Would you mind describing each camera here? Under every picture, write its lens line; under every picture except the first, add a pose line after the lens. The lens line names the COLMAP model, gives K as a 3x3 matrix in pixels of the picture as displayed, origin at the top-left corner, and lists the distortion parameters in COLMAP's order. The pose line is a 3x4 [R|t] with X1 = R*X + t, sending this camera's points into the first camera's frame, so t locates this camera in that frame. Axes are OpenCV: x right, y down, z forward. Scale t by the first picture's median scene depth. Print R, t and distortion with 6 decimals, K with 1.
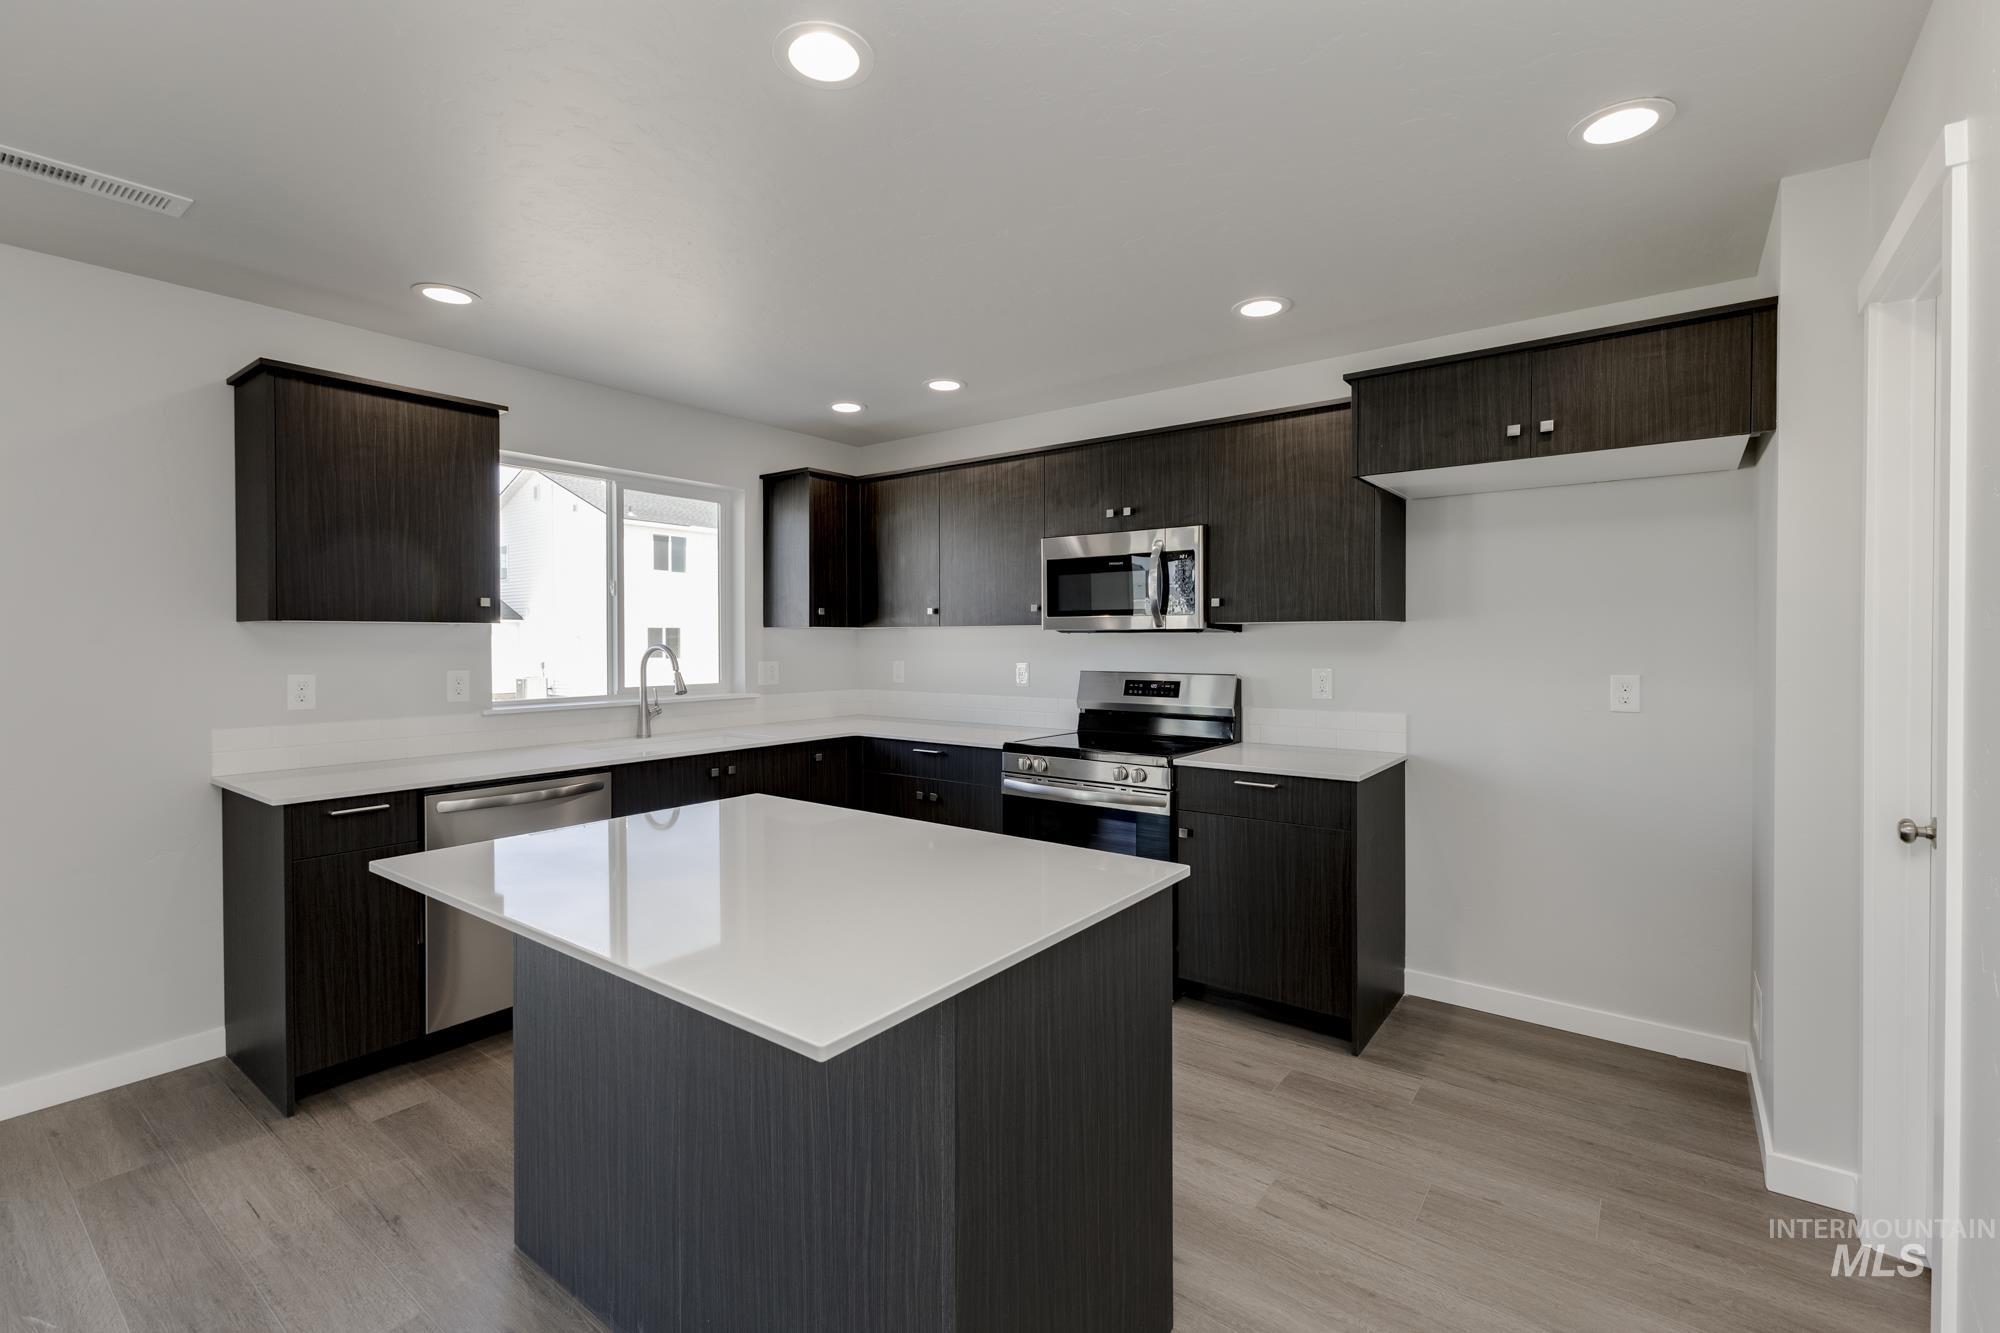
lens RADIAL K [[874.4, 0, 1008.6], [0, 874.4, 650.5], [0, 0, 1]] dist [0.001321, 0.000205]
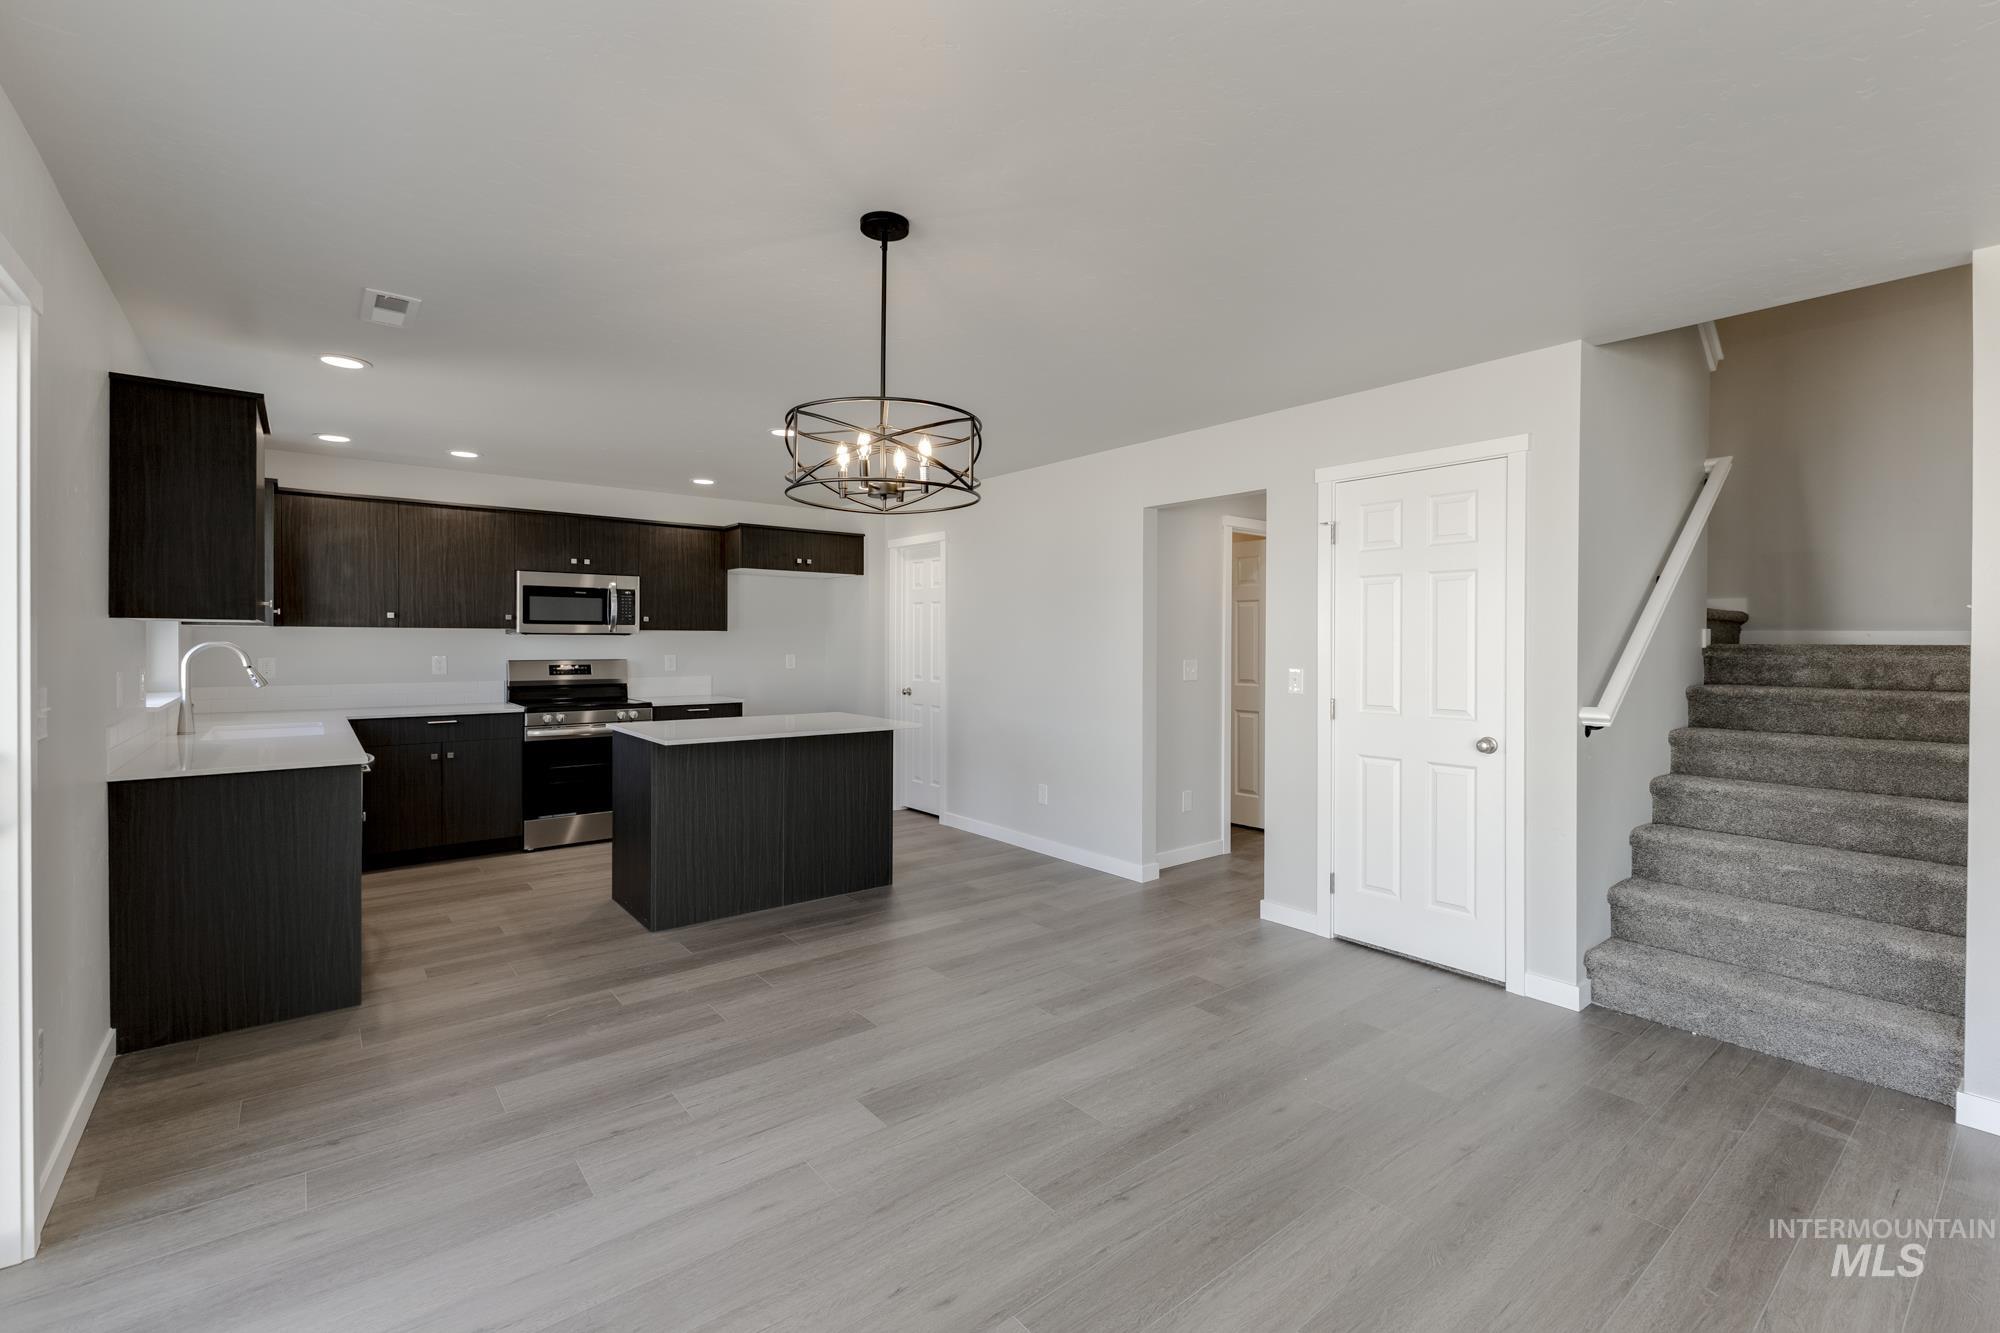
lens RADIAL K [[874.4, 0, 1009.0], [0, 874.4, 653.4], [0, 0, 1]] dist [0.001321, 0.000205]
pose [[0.242647, -0.010417, 0.970059, -1.271625], [0.007271, 0.999934, 0.008919, 0.005328], [-0.970087, 0.004889, 0.242707, -0.175706]]
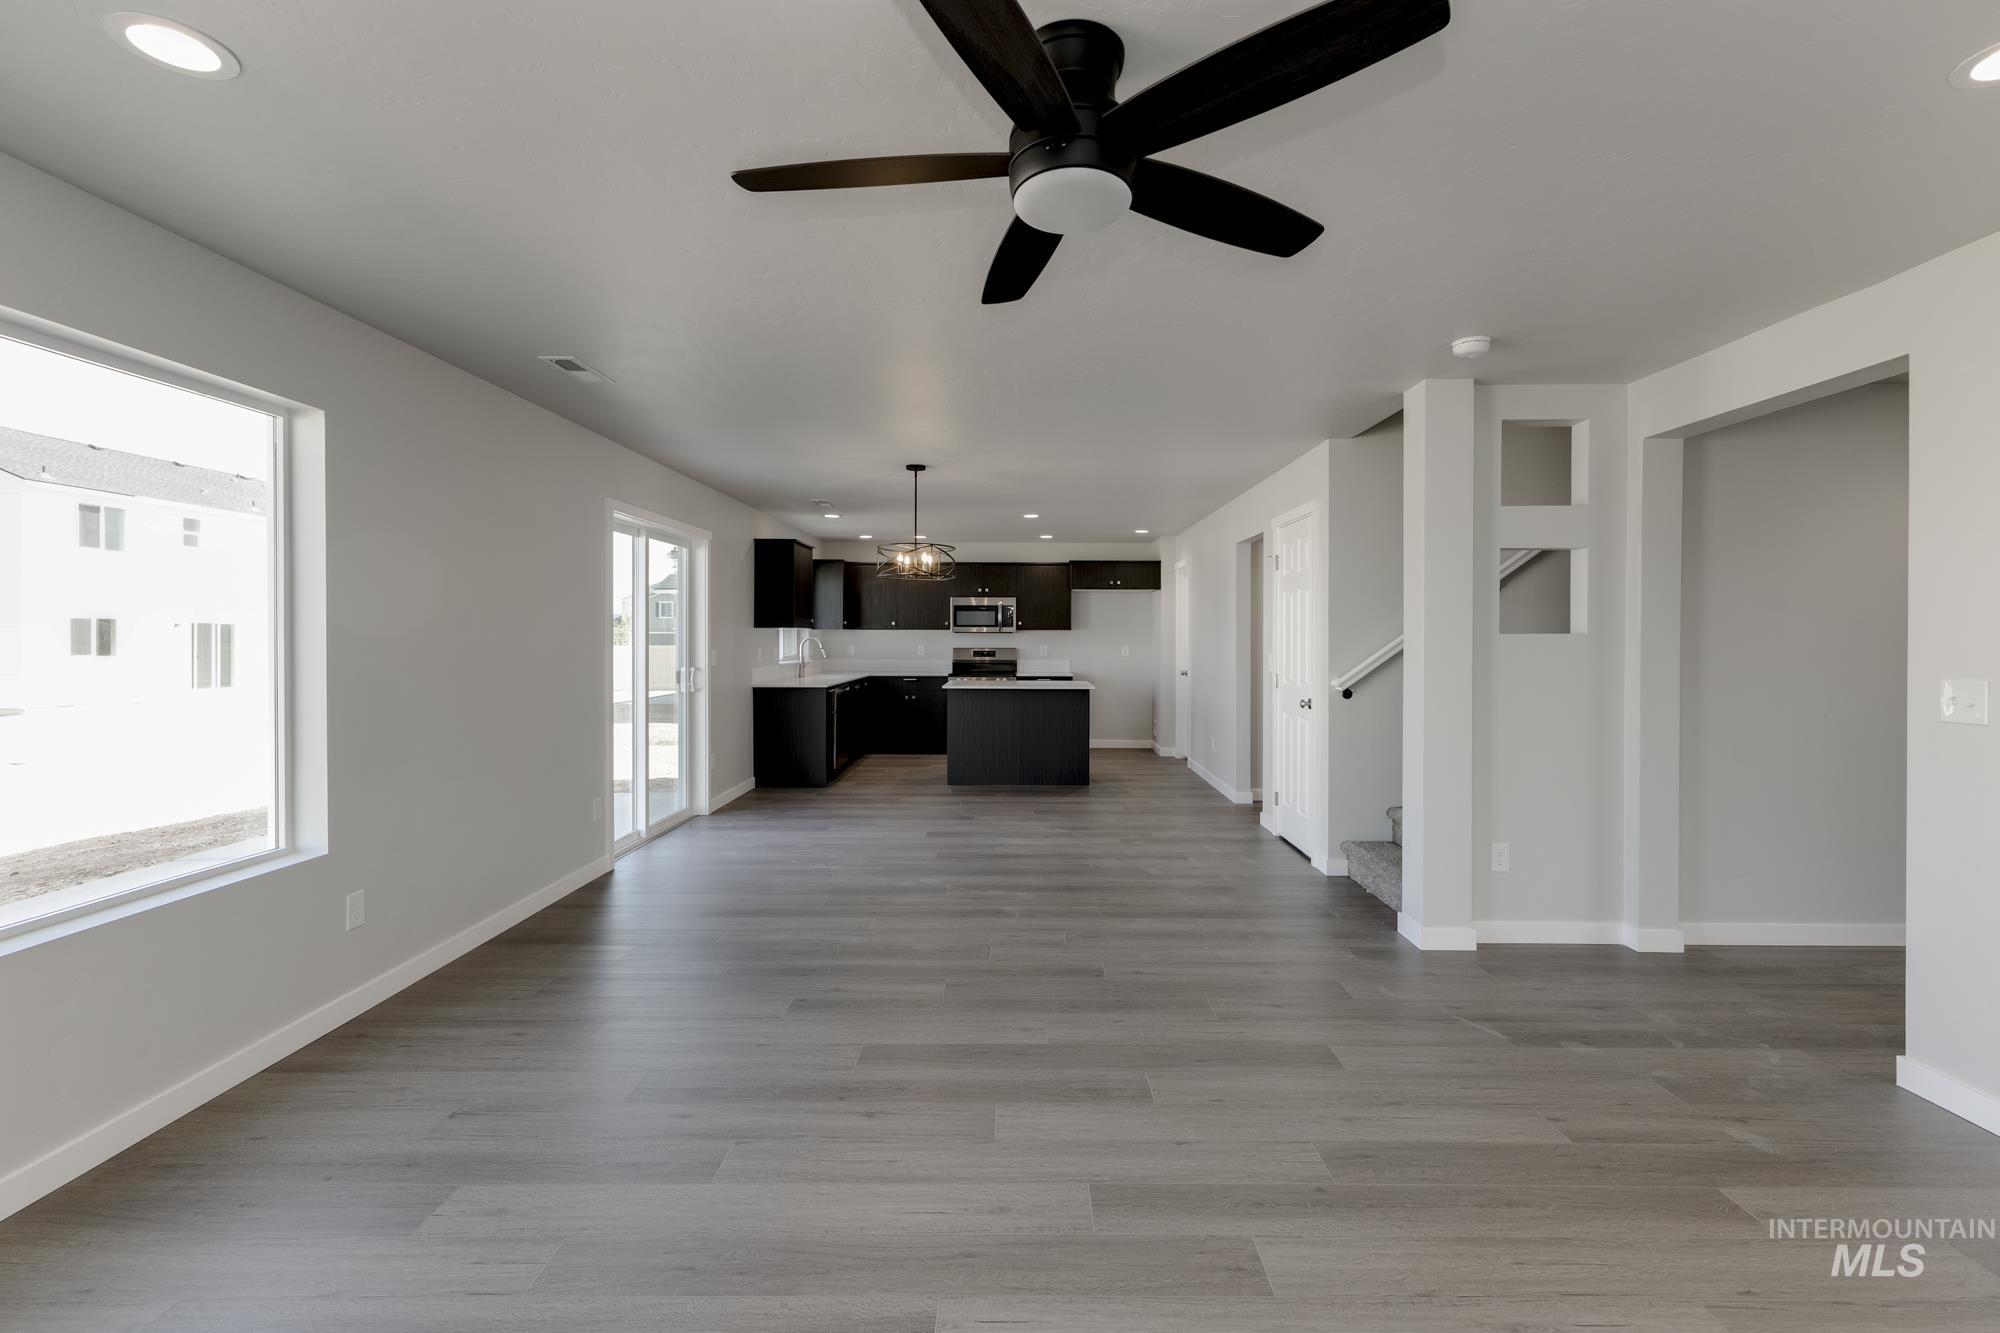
lens RADIAL K [[874.4, 0, 1010.0], [0, 874.4, 659.9], [0, 0, 1]] dist [0.001321, 0.000205]
pose [[0.811176, -0.010274, 0.584712, -1.449642], [0.002261, 0.999893, 0.014431, 0.025049], [-0.584798, -0.010384, 0.811112, -1.330588]]
